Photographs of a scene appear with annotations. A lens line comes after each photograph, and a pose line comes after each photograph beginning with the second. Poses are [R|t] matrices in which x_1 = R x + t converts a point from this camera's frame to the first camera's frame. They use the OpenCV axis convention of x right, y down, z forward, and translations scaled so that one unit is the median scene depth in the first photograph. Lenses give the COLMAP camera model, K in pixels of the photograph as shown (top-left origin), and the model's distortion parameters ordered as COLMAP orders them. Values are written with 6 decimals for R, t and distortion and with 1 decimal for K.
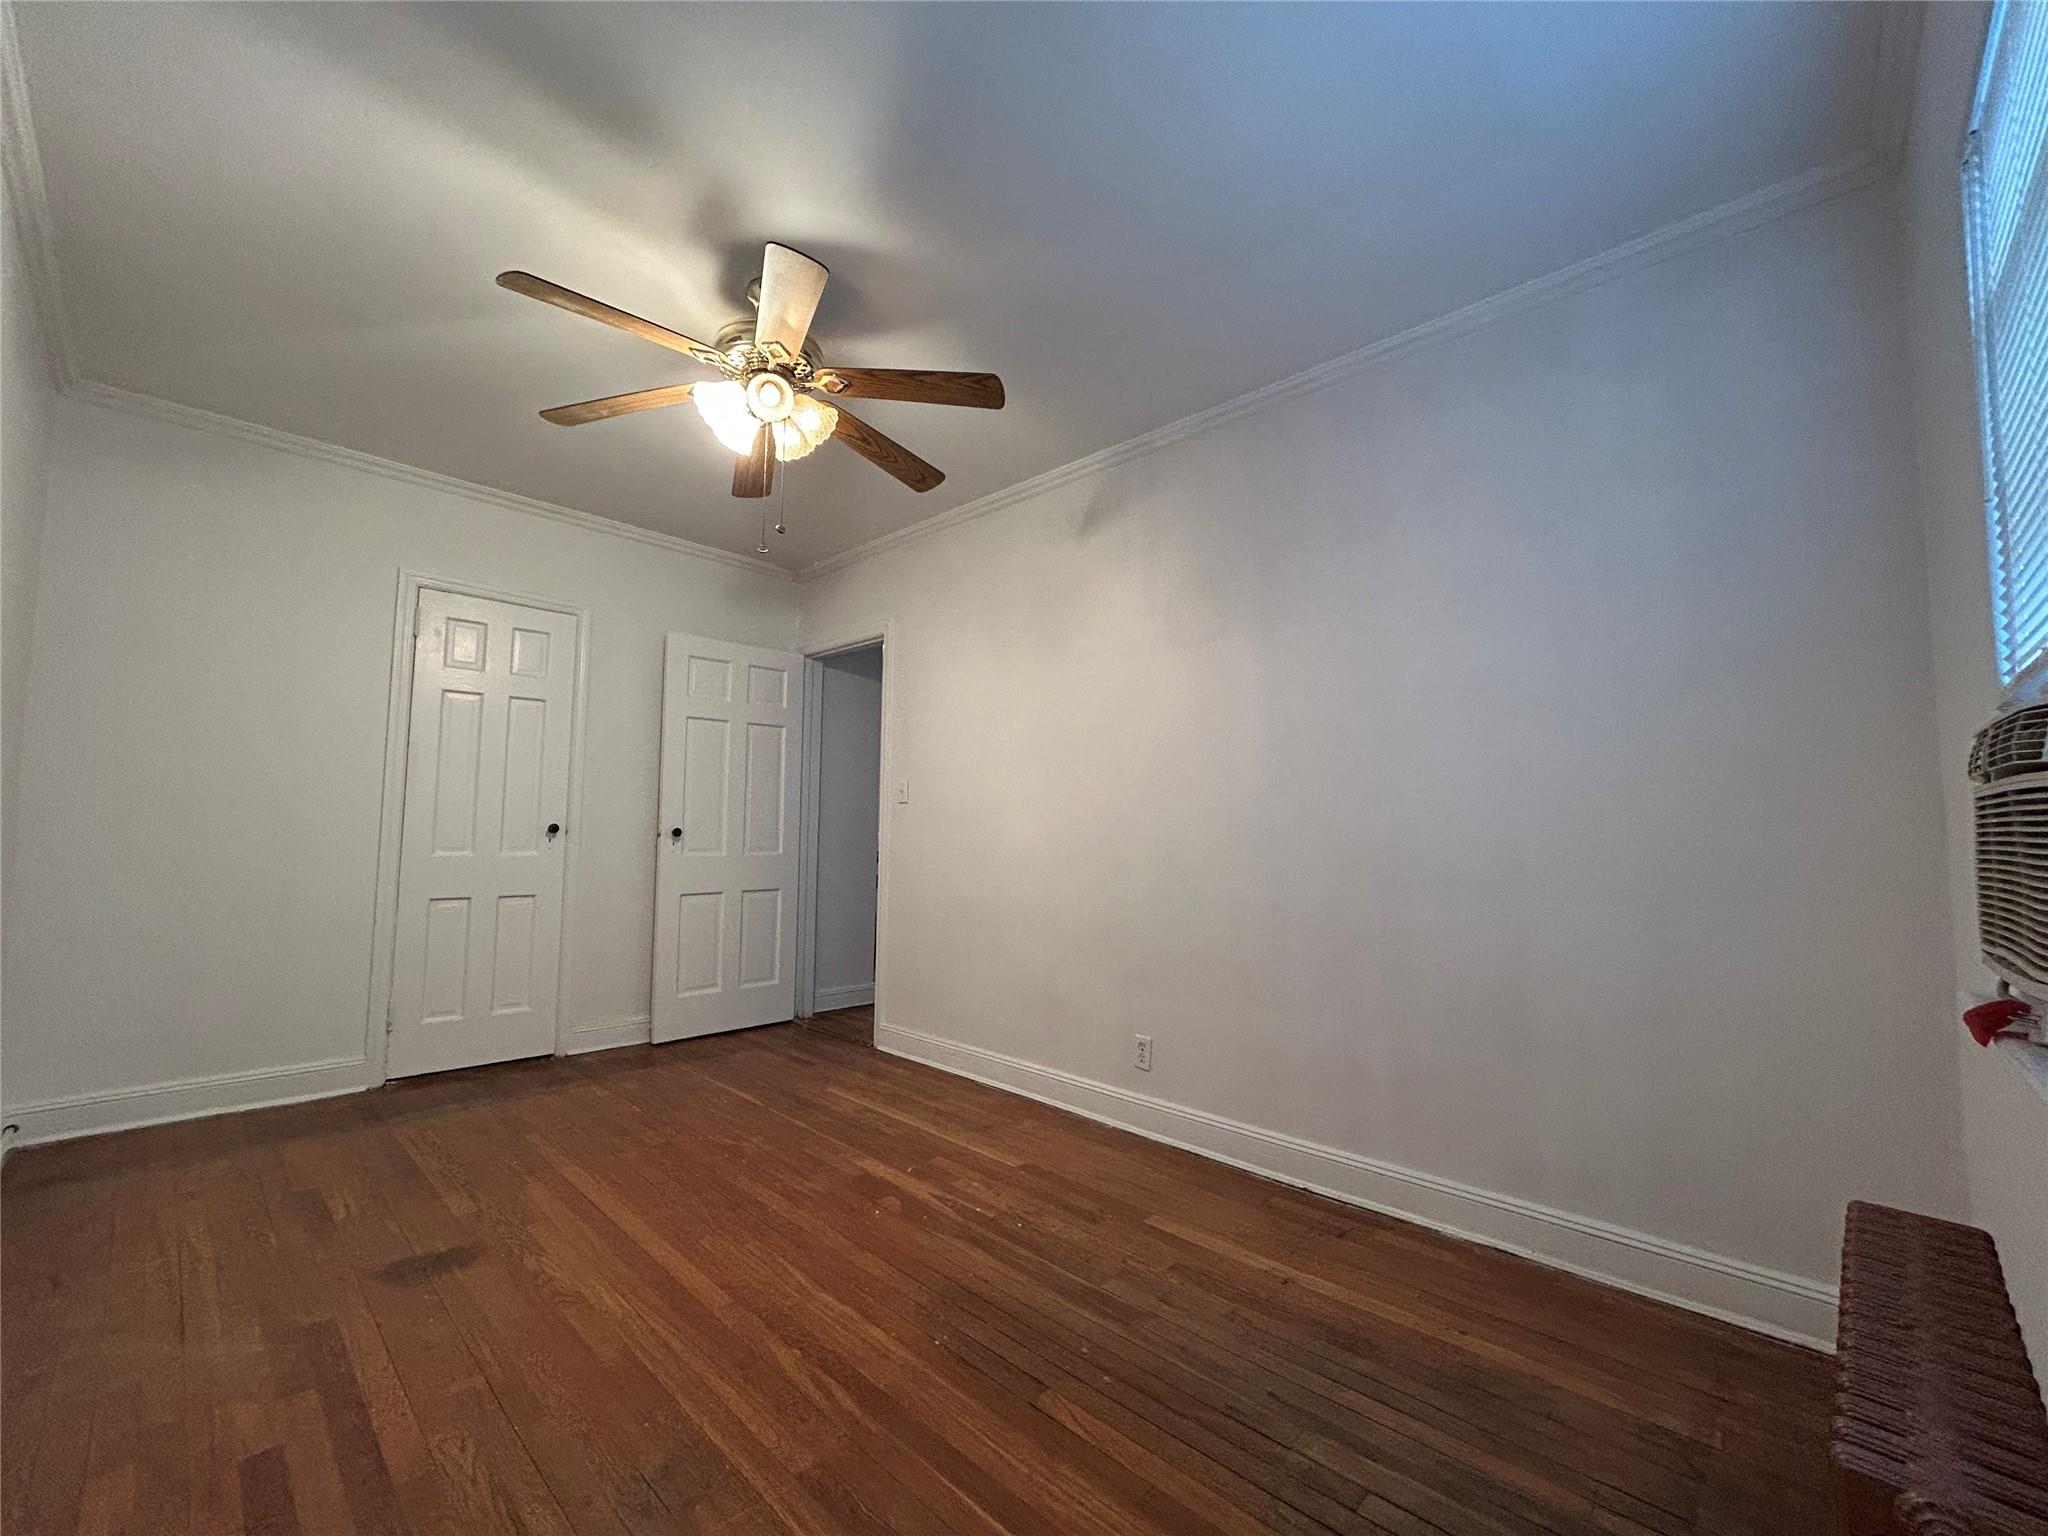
lens RADIAL K [[825.9, 0, 1023.3], [0, 825.9, 768.6], [0, 0, 1]] dist [-0.000026, -0.000649]
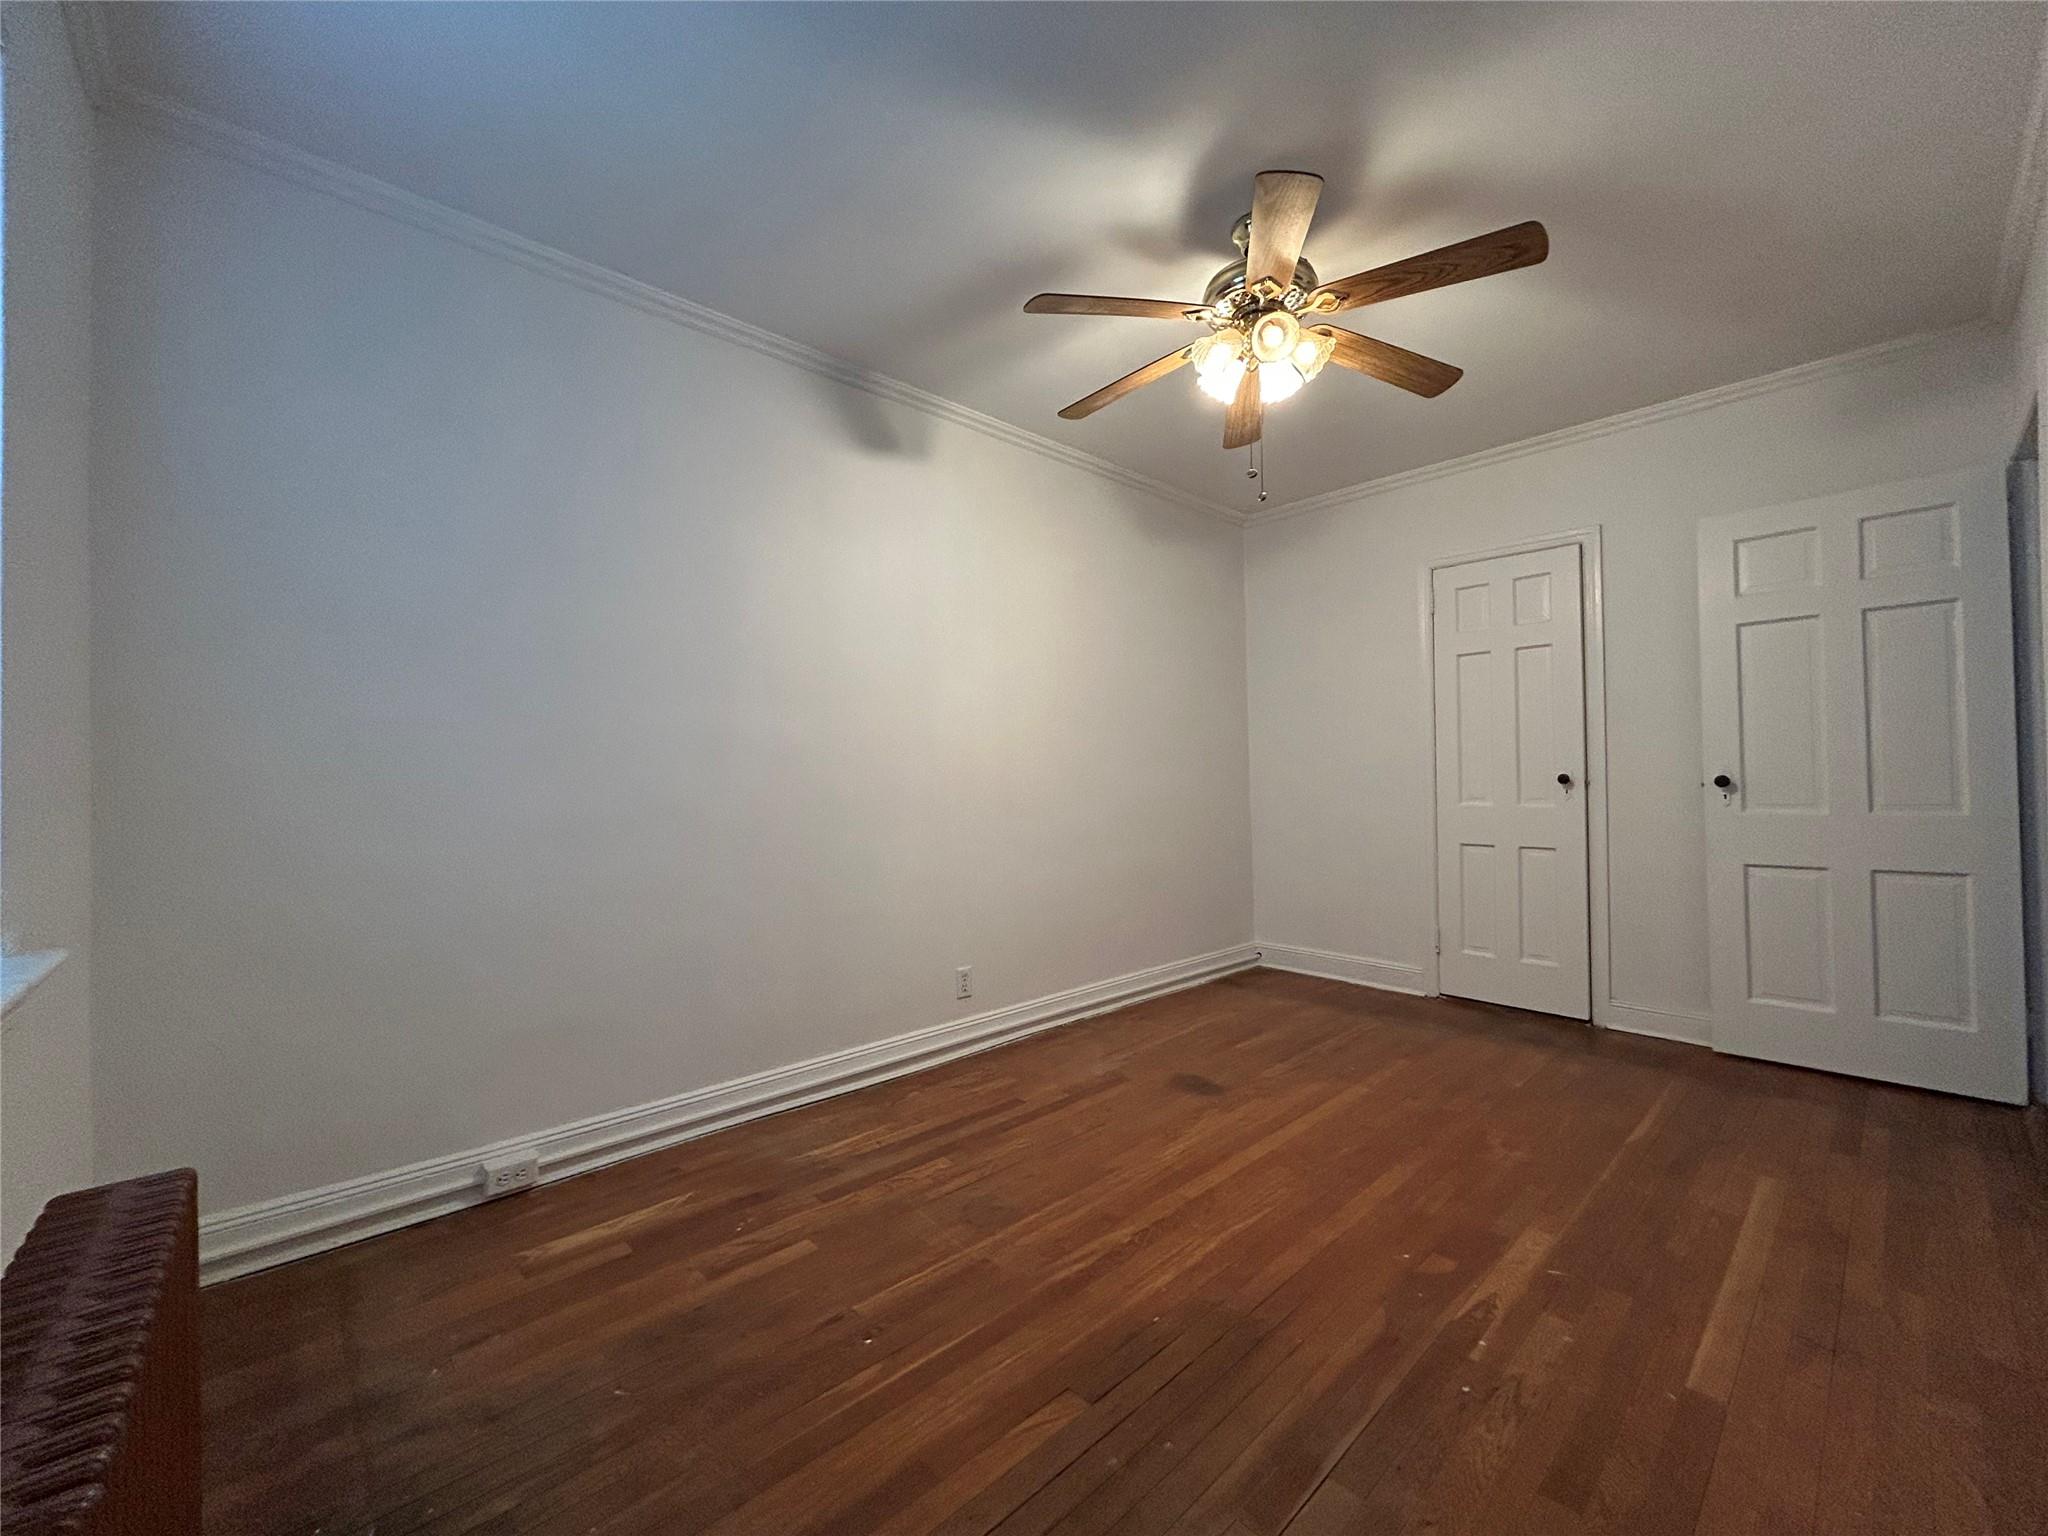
lens RADIAL K [[825.9, 0, 1023.3], [0, 825.9, 768.6], [0, 0, 1]] dist [-0.000026, -0.000649]
pose [[-0.050701, -0.025120, -0.998398, 0.633706], [0.084193, 0.996018, -0.029336, 0.057619], [0.995159, -0.085545, -0.048384, 0.690668]]
